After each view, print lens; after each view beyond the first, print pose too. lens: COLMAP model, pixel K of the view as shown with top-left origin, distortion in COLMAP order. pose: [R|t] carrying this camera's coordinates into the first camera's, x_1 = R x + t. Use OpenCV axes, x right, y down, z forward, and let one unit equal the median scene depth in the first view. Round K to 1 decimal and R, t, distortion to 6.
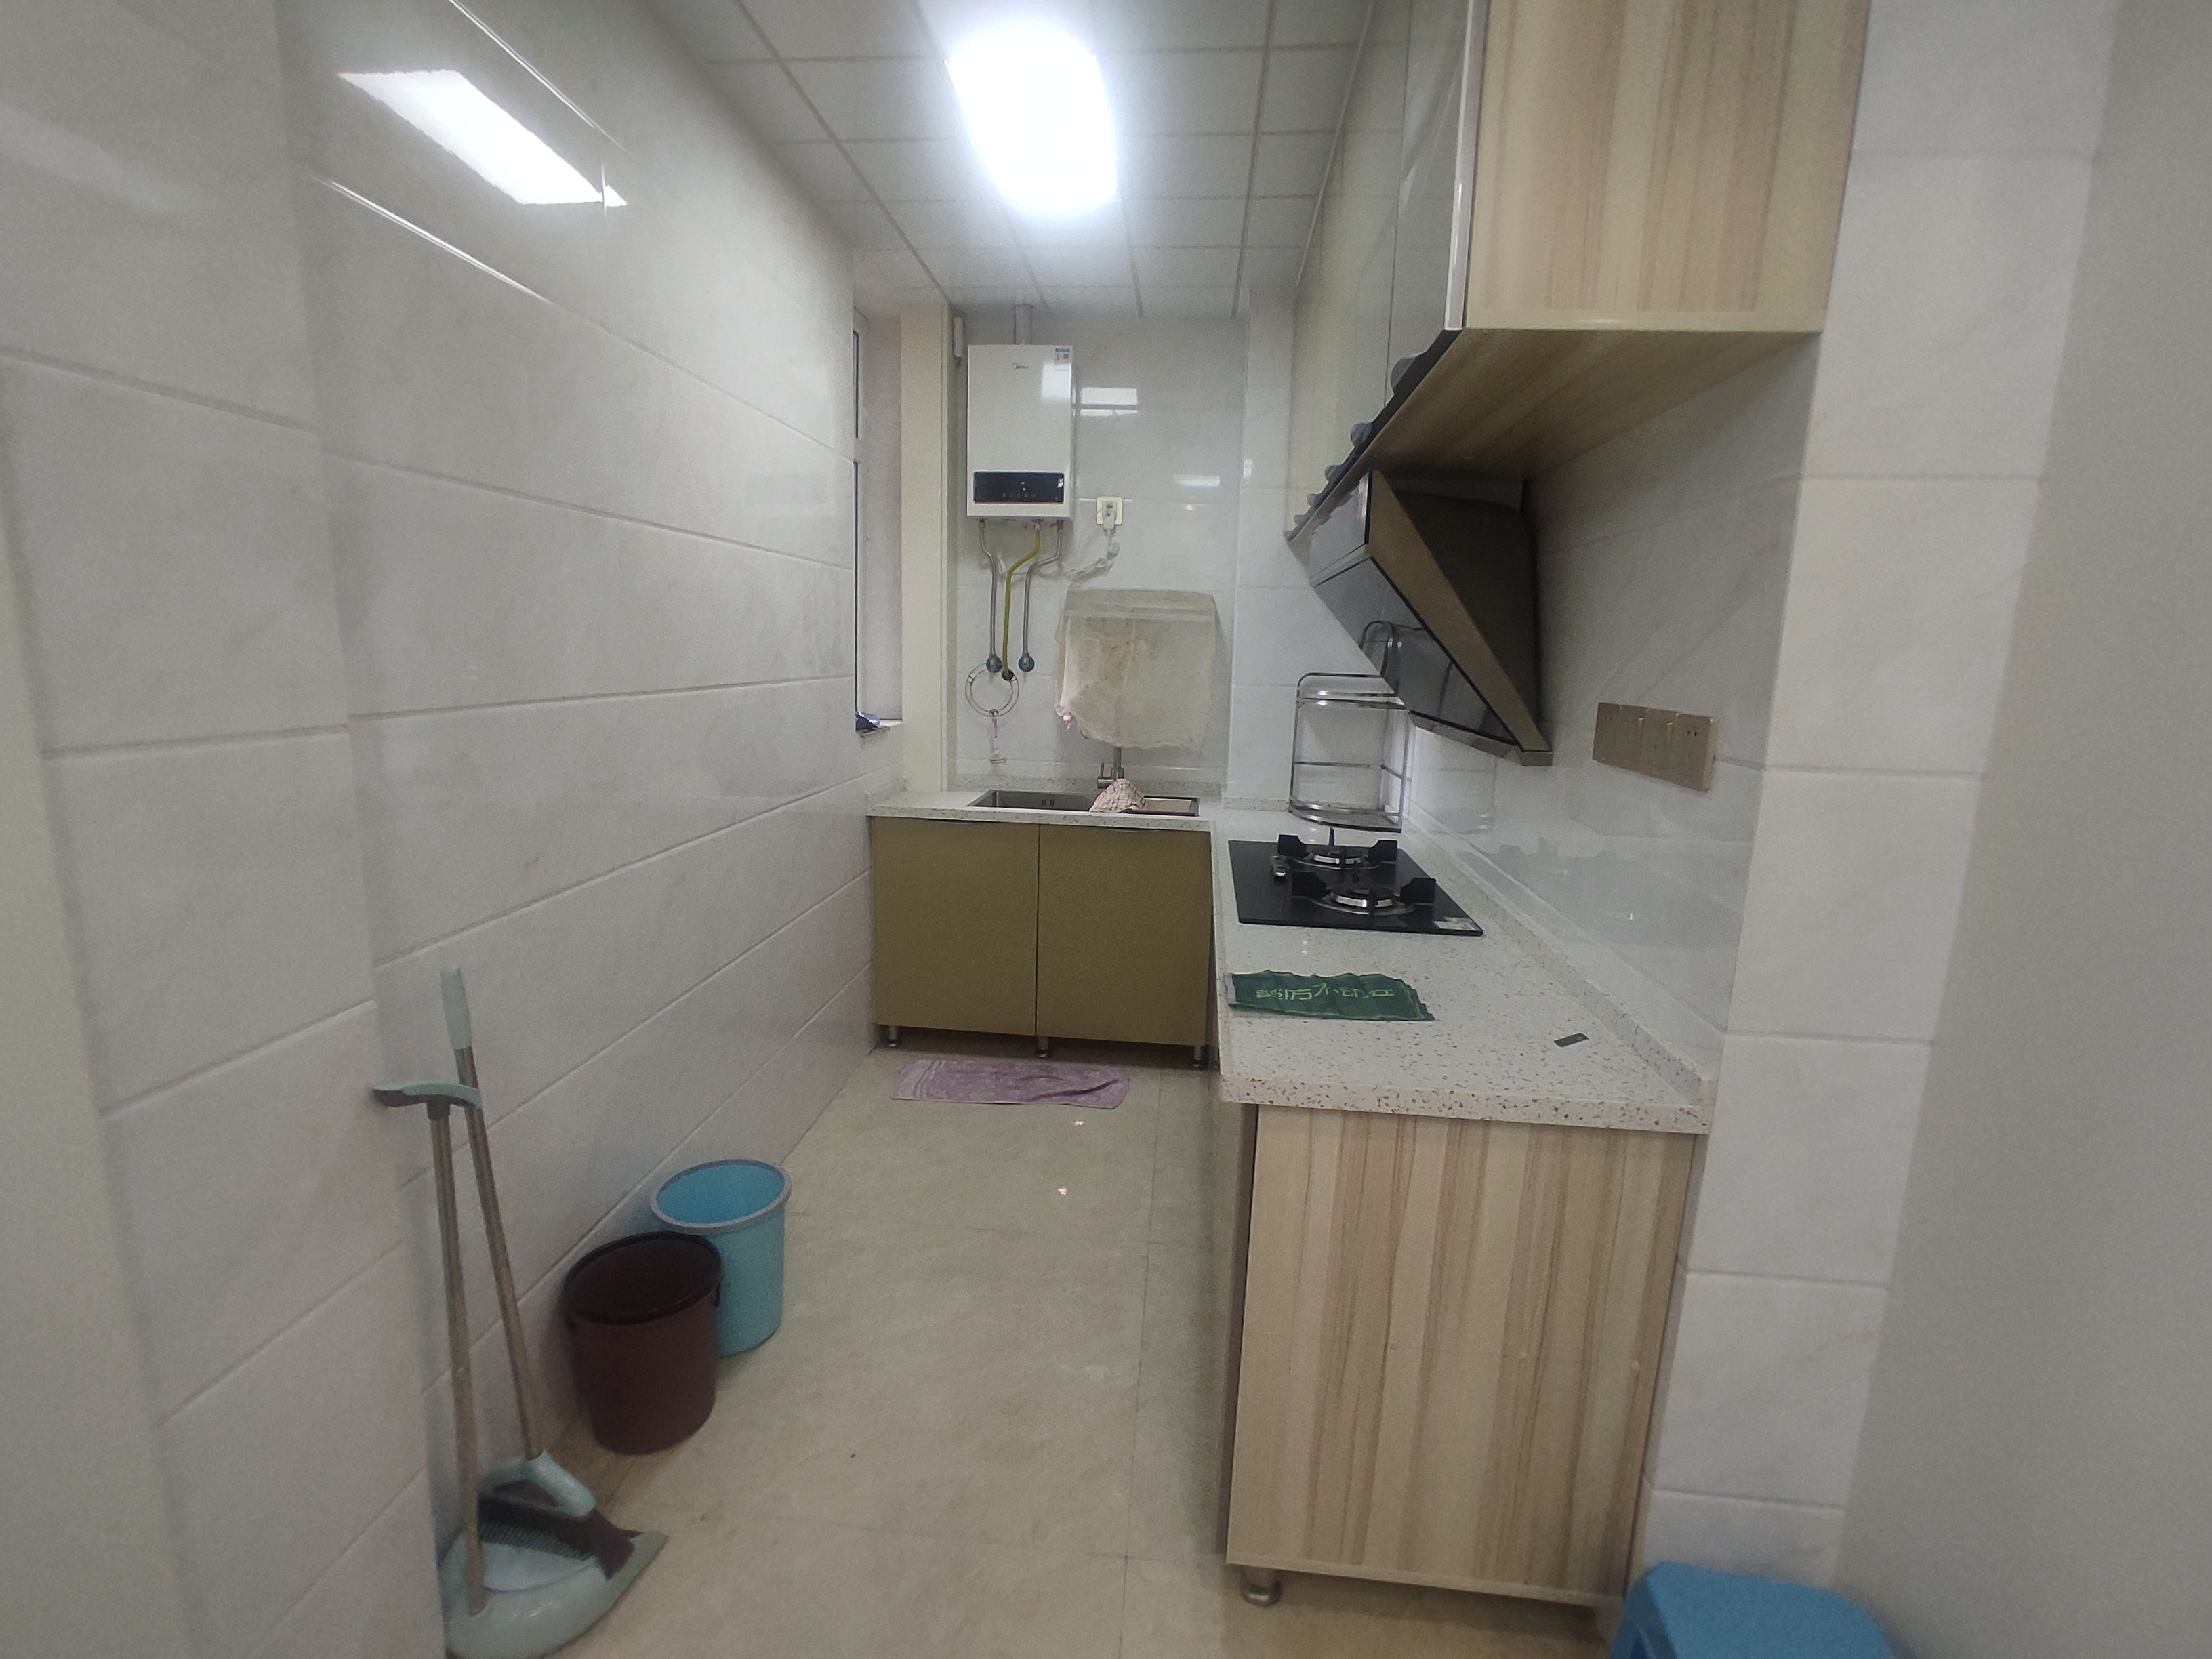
lens RADIAL K [[1010.8, 0, 1102.5], [0, 1010.8, 825.7], [0, 0, 1]] dist [-0.038358, 0.015364]
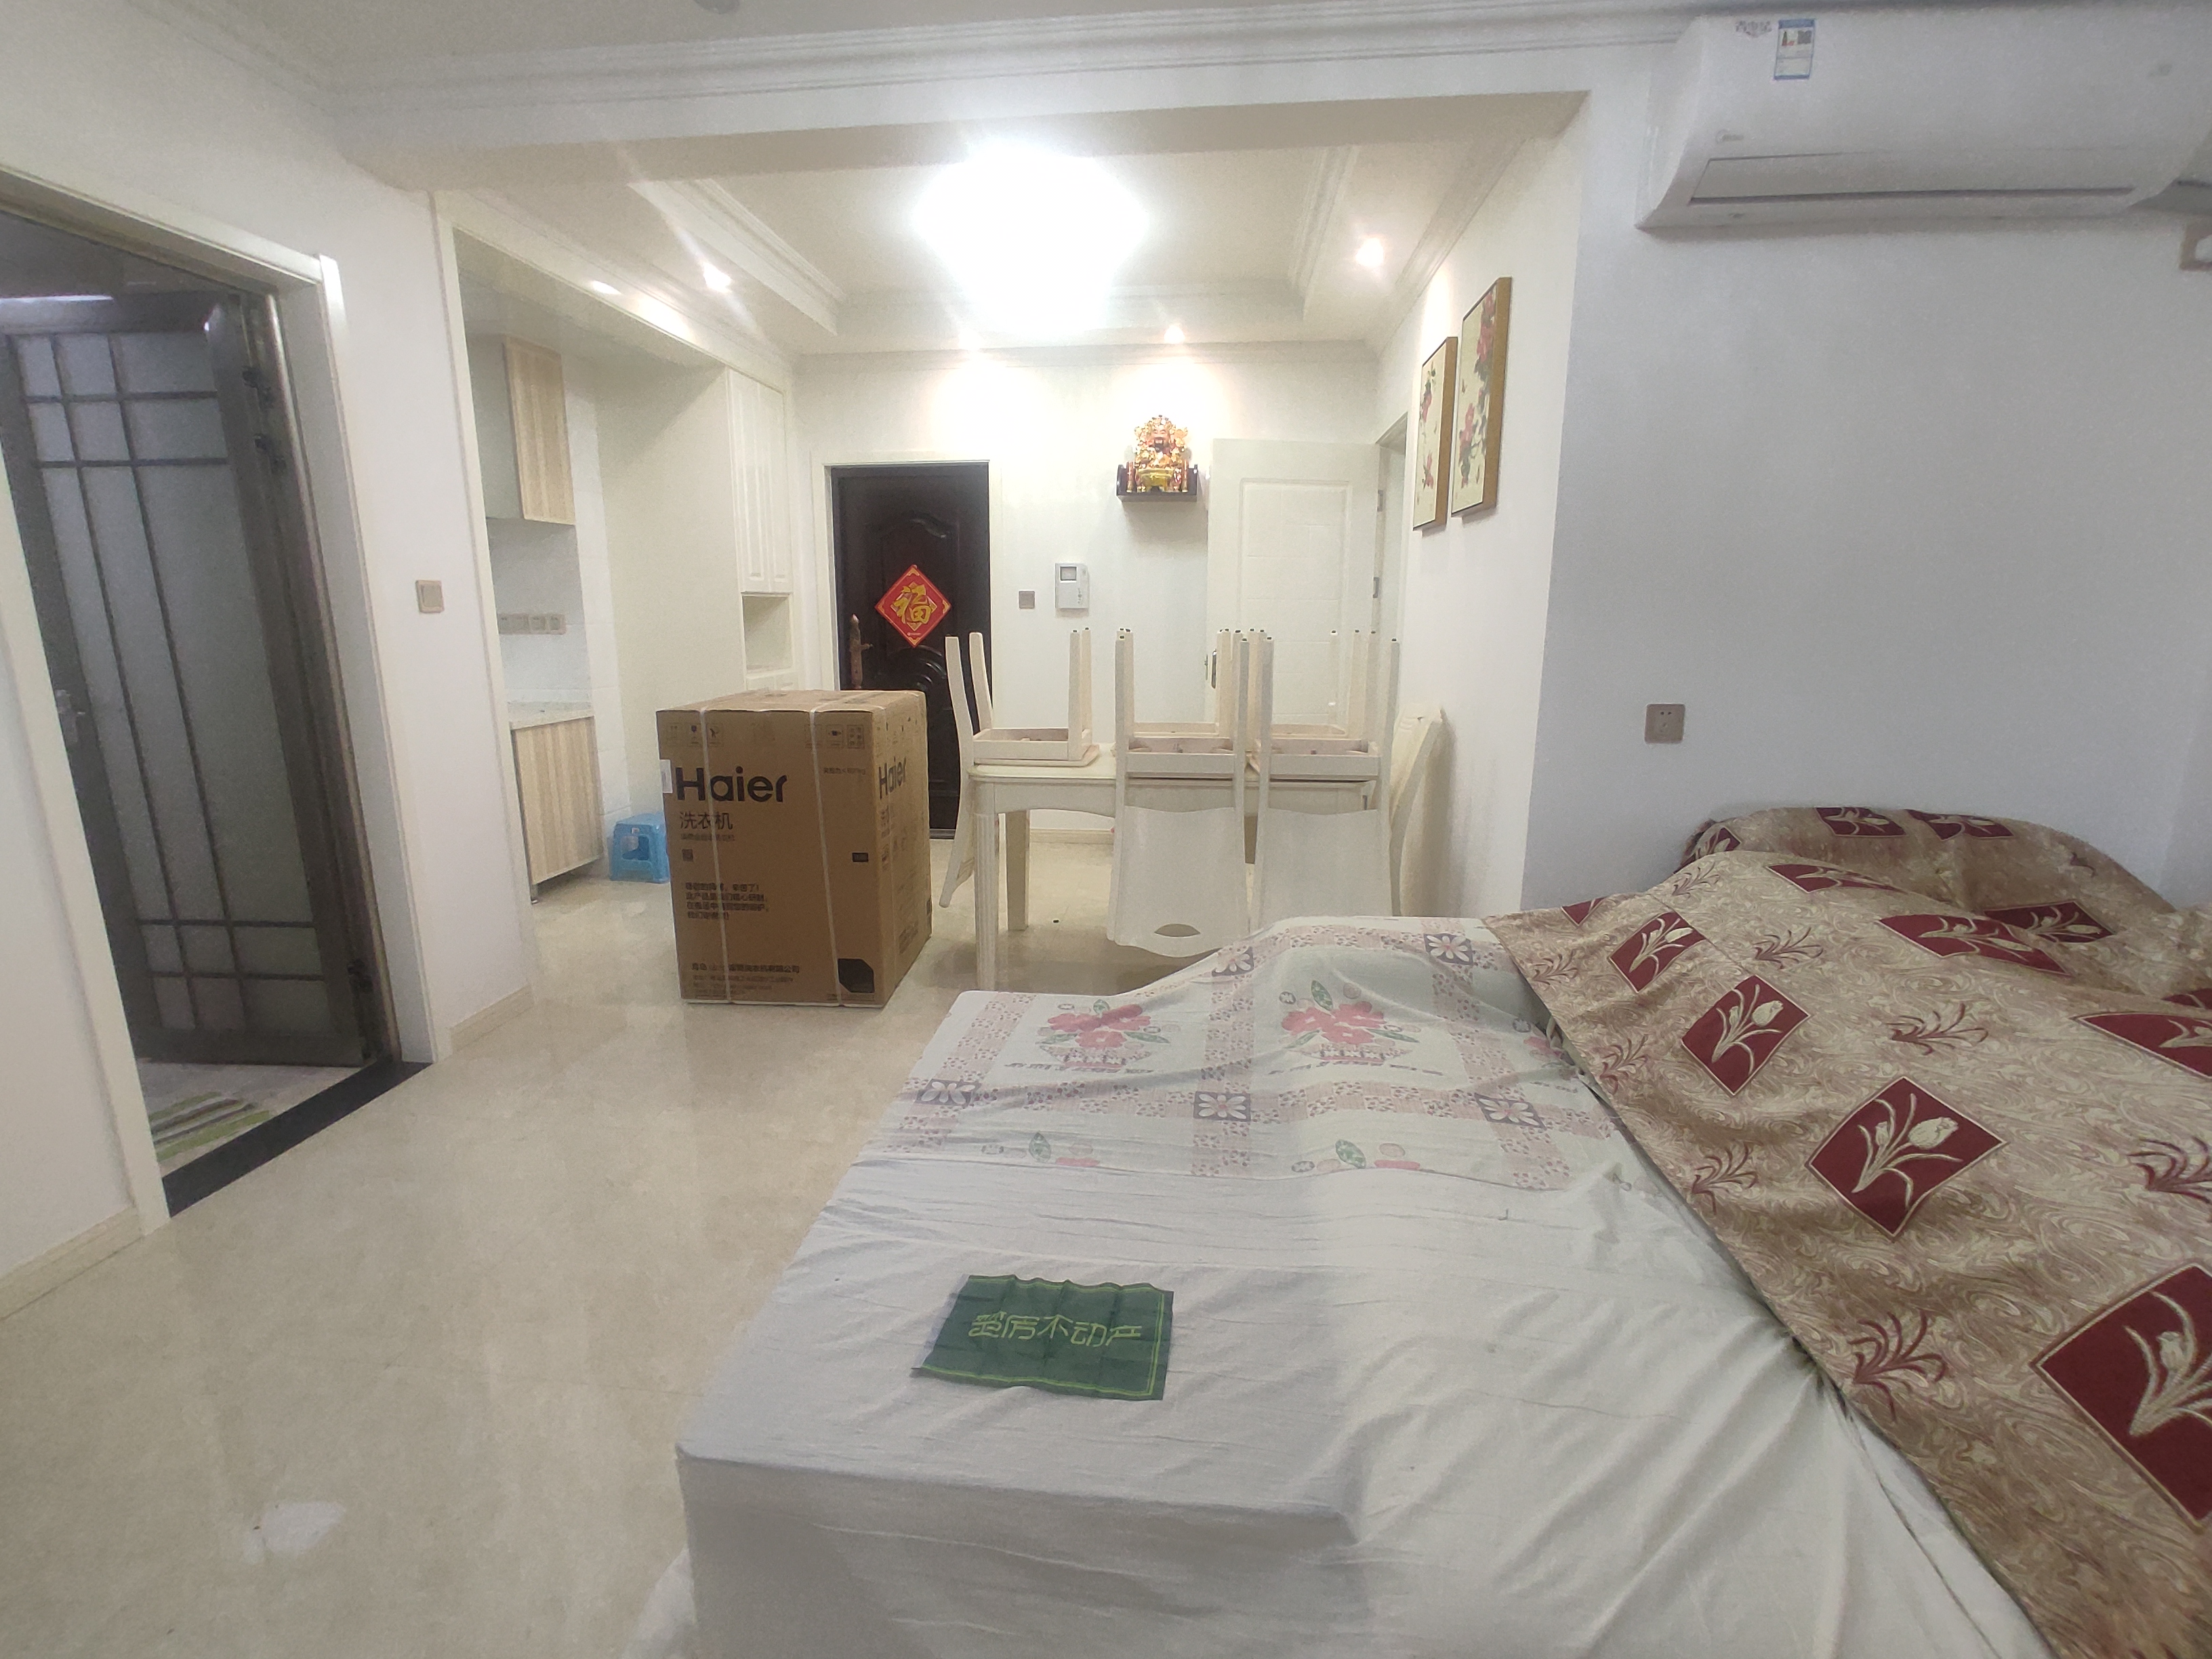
lens RADIAL K [[1010.8, 0, 1103.6], [0, 1010.8, 836.2], [0, 0, 1]] dist [-0.038358, 0.015364]
pose [[0.011591, -0.251721, 0.967731, -3.333450], [0.167856, 0.954552, 0.246282, 0.121795], [-0.985743, 0.159585, 0.053317, -1.150965]]
